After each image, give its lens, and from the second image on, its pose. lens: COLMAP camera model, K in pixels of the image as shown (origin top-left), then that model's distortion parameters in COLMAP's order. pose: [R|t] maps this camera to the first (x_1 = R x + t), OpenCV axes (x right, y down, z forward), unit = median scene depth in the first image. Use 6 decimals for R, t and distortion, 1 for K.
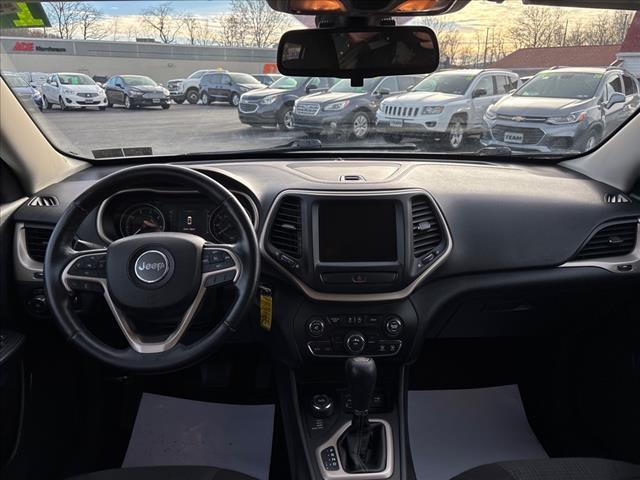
lens RADIAL K [[484.3, 0, 319.7], [0, 484.3, 241.2], [0, 0, 1]] dist [0.020408, -0.037769]
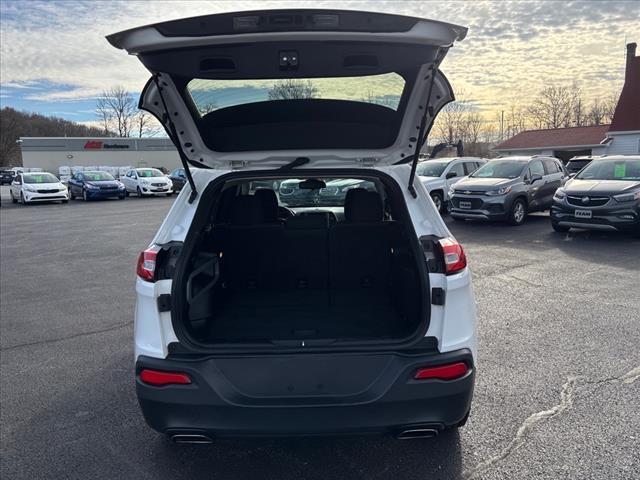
lens RADIAL K [[484.3, 0, 320.0], [0, 484.3, 239.8], [0, 0, 1]] dist [0.020408, -0.037769]
pose [[0.997185, -0.025985, -0.070338, 0.024355], [0.014408, 0.986955, -0.160351, 0.049017], [0.073587, 0.158886, 0.984551, -0.190789]]
